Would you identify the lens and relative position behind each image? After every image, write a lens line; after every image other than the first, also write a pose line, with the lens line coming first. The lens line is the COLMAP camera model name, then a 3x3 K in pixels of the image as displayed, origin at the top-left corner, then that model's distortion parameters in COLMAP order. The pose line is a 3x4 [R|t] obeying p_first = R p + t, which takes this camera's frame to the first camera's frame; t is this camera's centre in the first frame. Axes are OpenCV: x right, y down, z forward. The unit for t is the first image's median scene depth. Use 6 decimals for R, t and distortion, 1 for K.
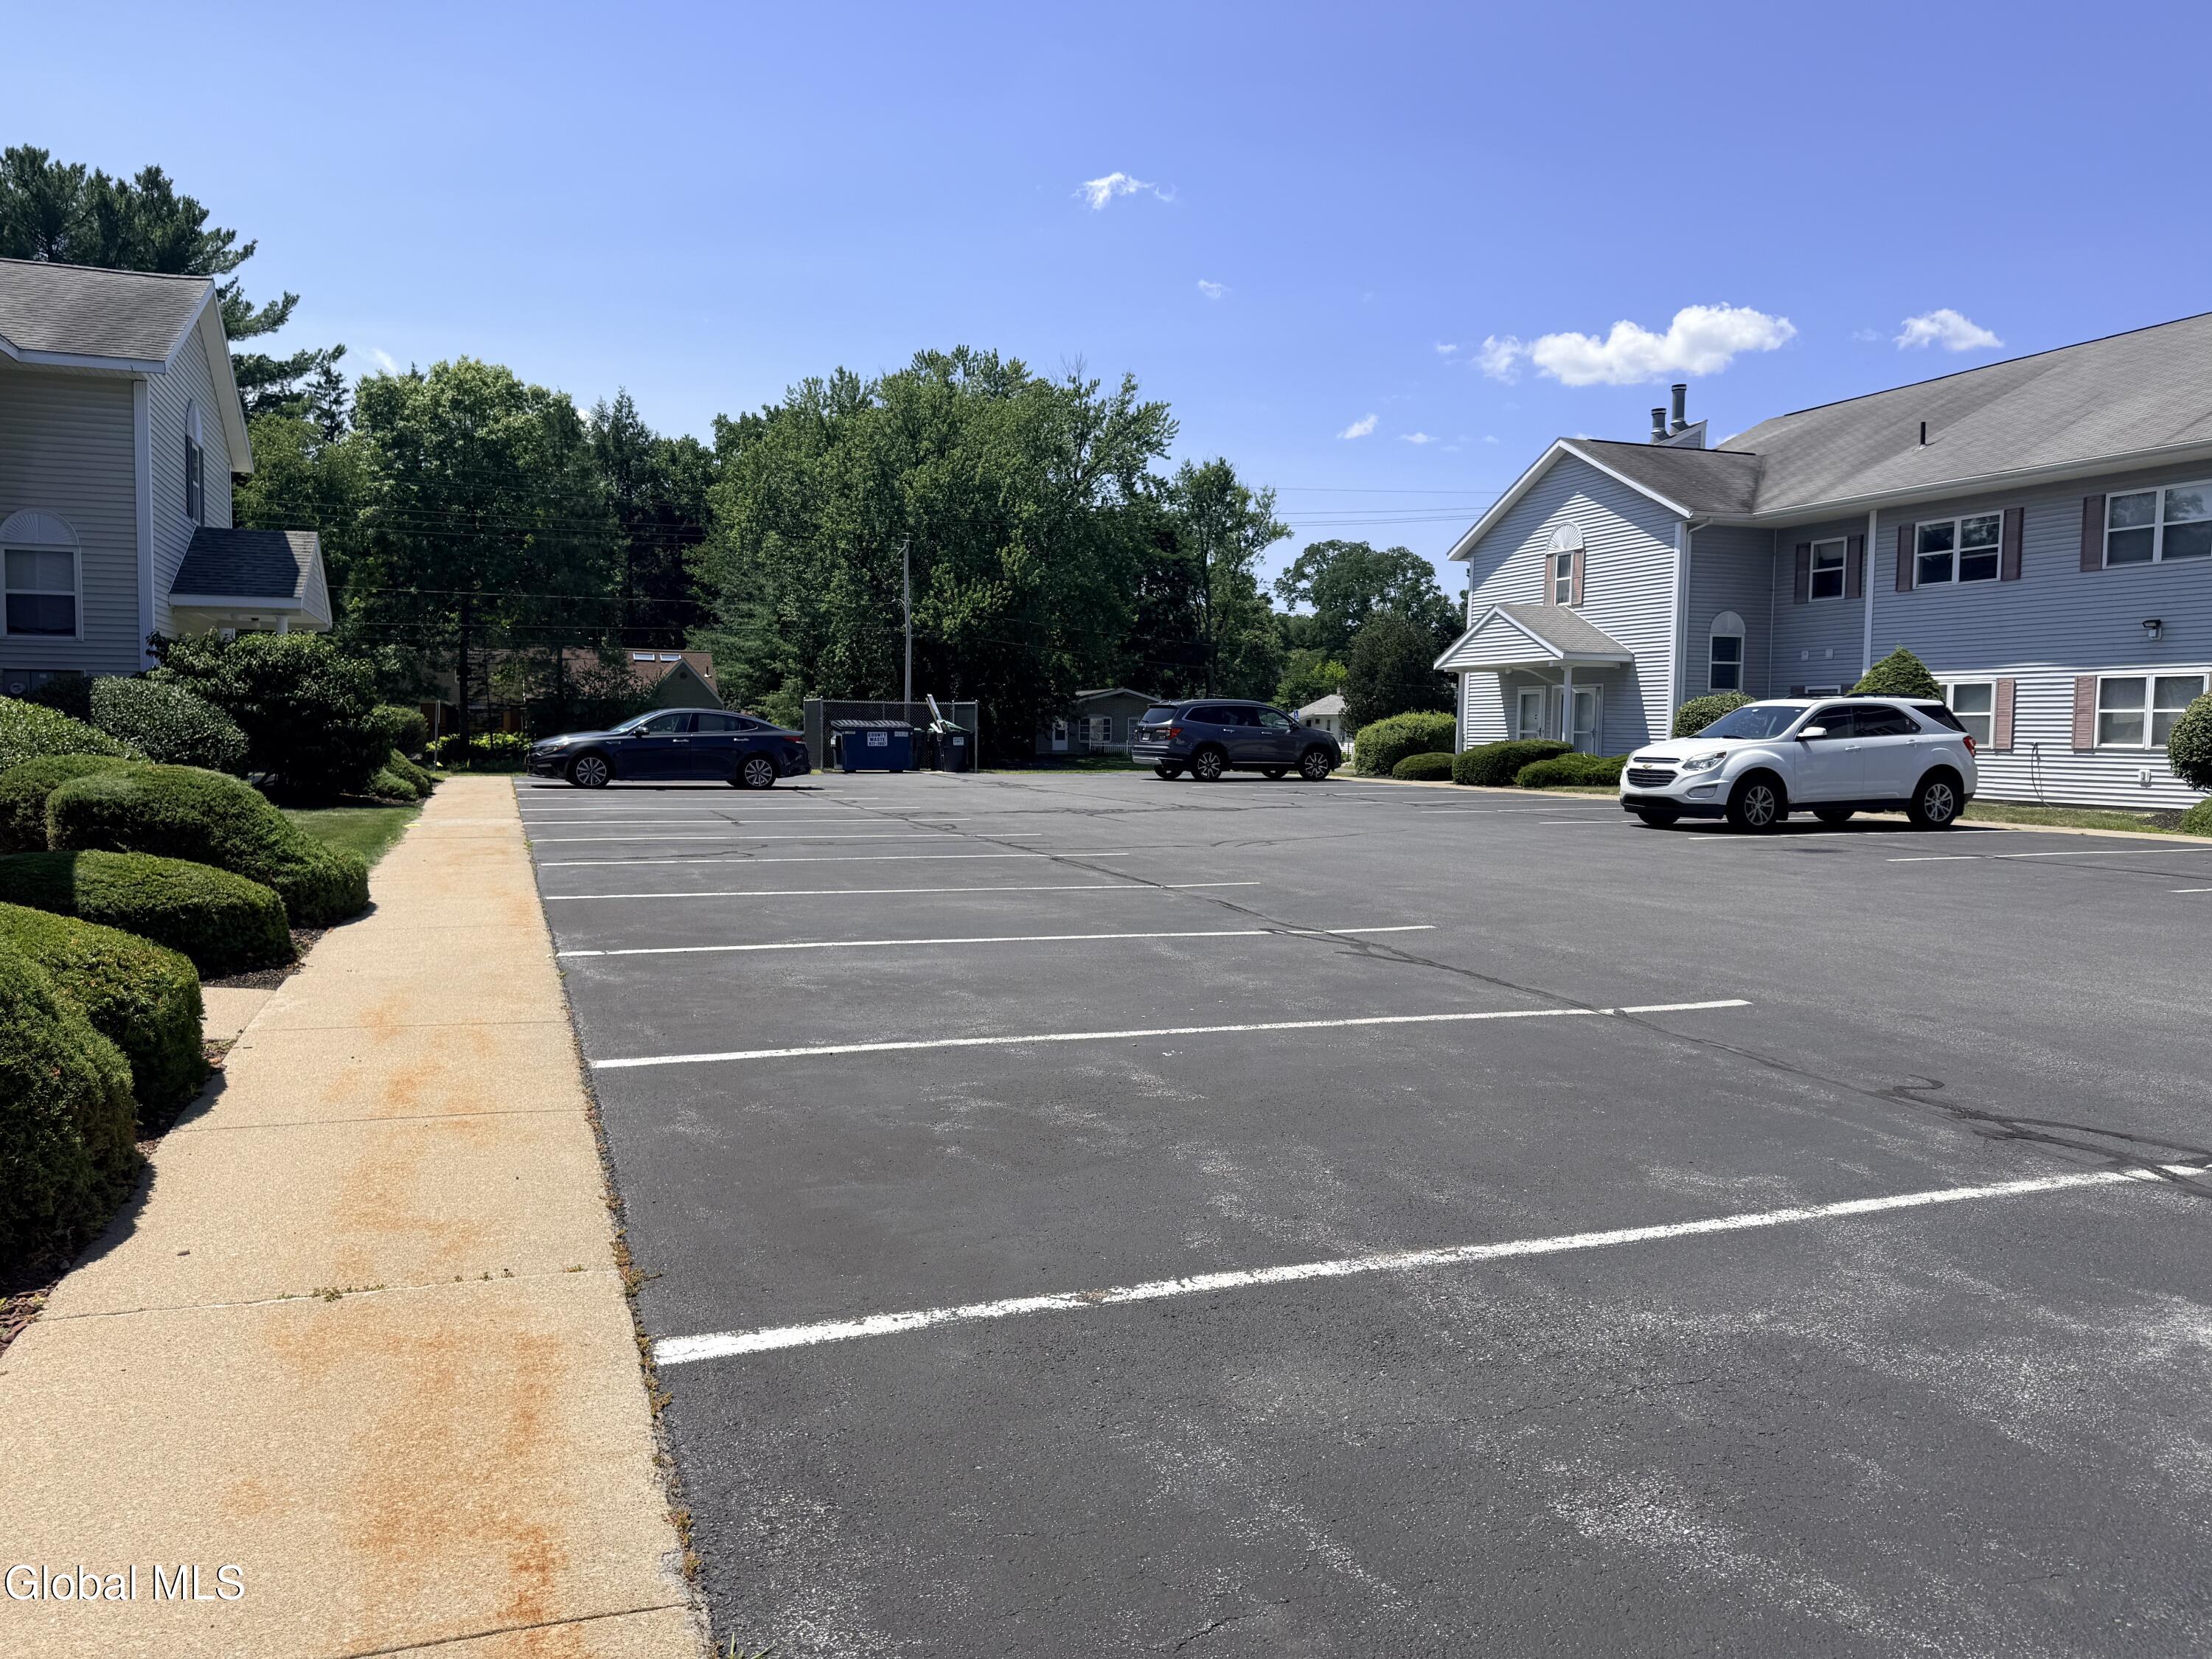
lens RADIAL K [[1557.9, 0, 1106.0], [0, 1557.9, 829.5], [0, 0, 1]] dist [0.080710, -0.005397]
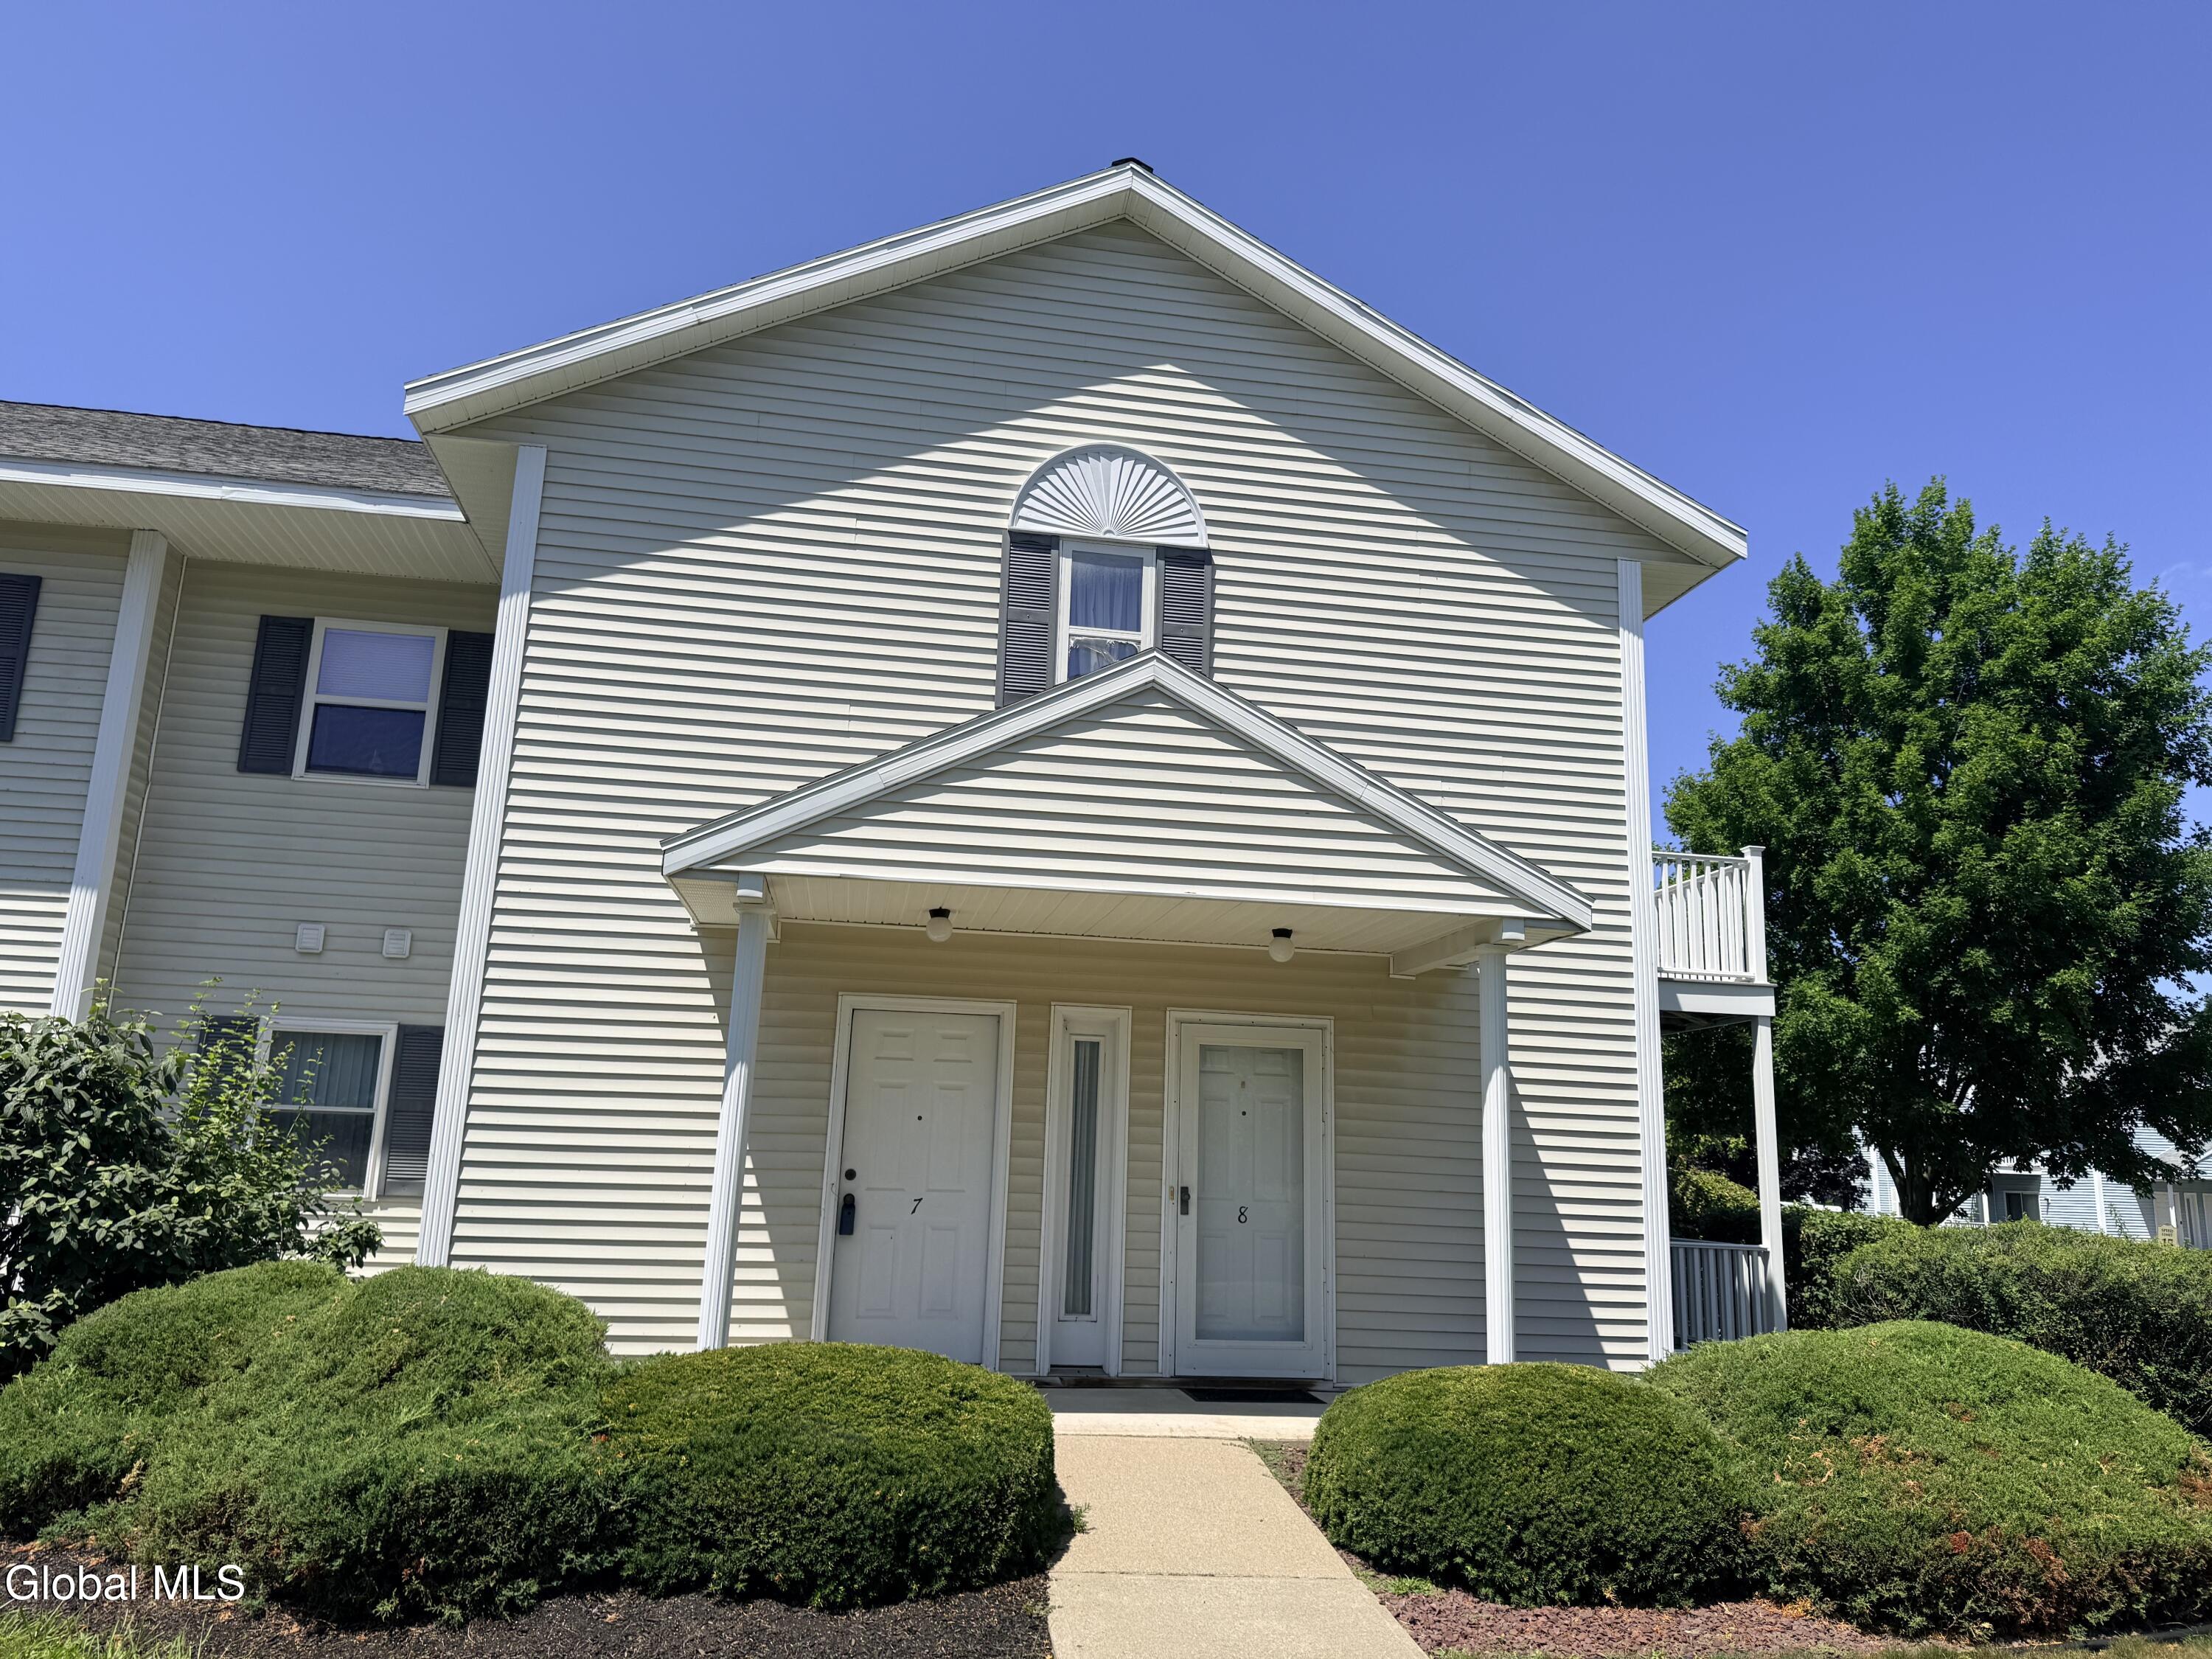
lens RADIAL K [[1557.9, 0, 1106.0], [0, 1557.9, 829.5], [0, 0, 1]] dist [0.080710, -0.005397]
pose [[0.162693, 0.184051, 0.969359, 0.022239], [0.041090, 0.980332, -0.193031, -0.069005], [-0.985821, 0.071236, 0.151930, 0.953988]]
